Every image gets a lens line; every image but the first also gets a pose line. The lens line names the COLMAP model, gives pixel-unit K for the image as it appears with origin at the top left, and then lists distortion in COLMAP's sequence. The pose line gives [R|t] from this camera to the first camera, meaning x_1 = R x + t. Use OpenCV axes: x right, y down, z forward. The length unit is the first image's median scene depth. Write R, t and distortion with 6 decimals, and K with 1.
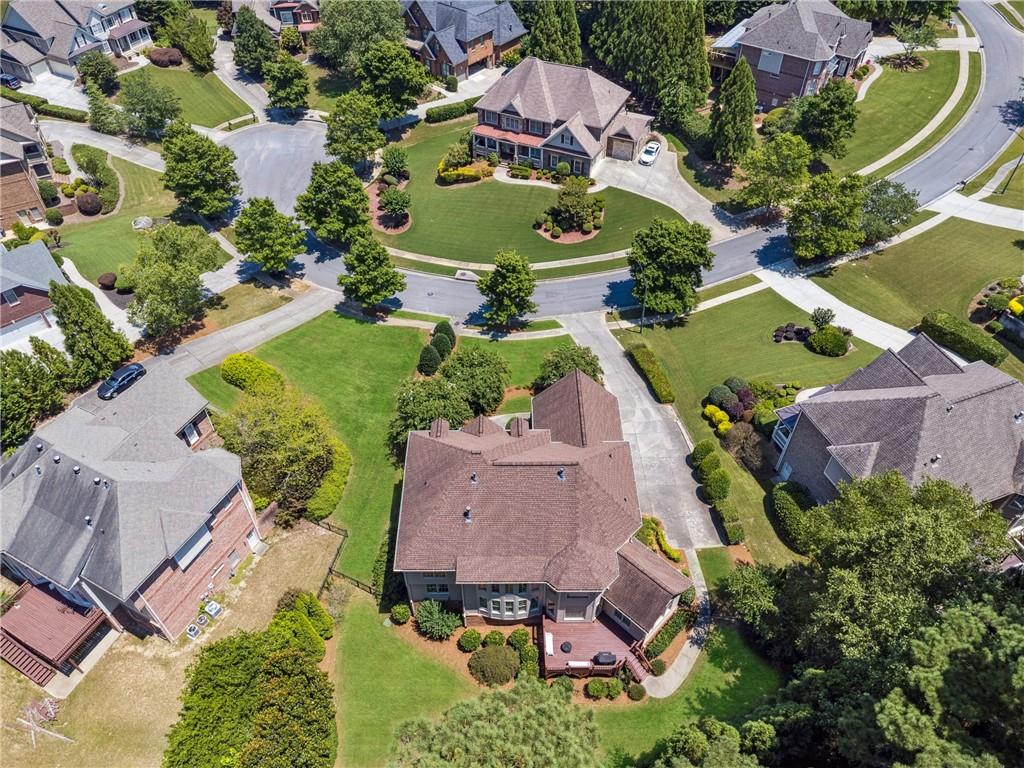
lens RADIAL K [[743.7, 0, 512.0], [0, 743.7, 384.0], [0, 0, 1]] dist [0.004773, -0.003711]
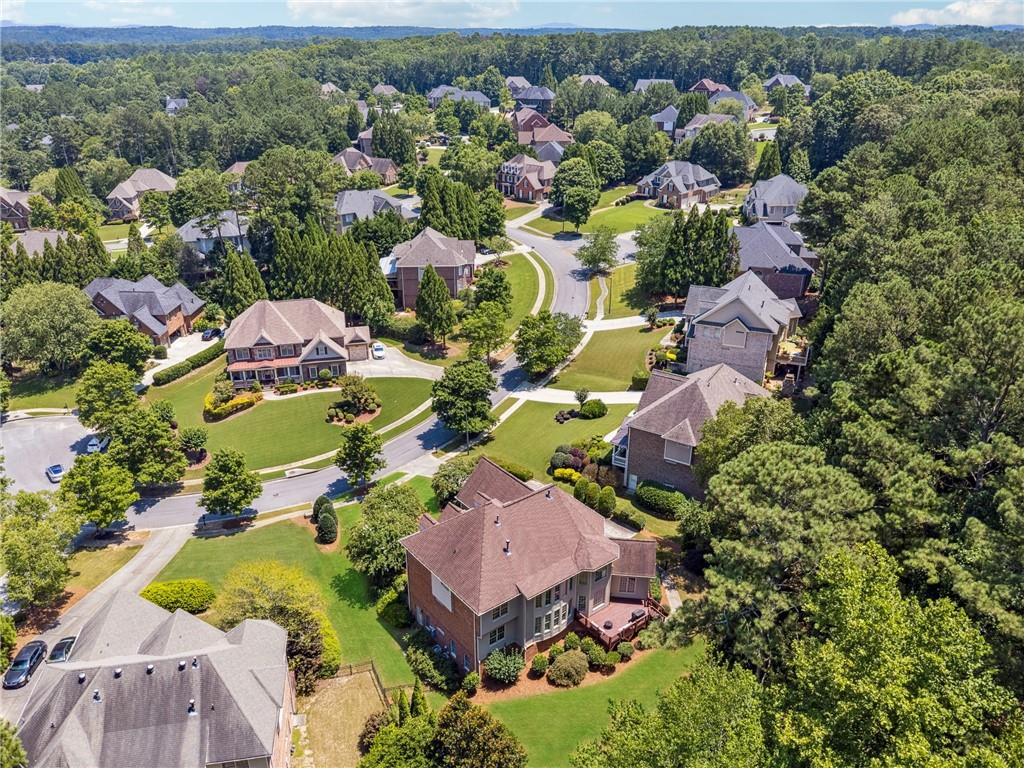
lens RADIAL K [[743.7, 0, 512.0], [0, 743.7, 384.0], [0, 0, 1]] dist [0.004773, -0.003711]
pose [[0.793495, -0.254872, 0.552635, -0.353767], [0.435761, 0.871848, -0.223591, 0.114742], [-0.424827, 0.418235, 0.802871, -0.058356]]
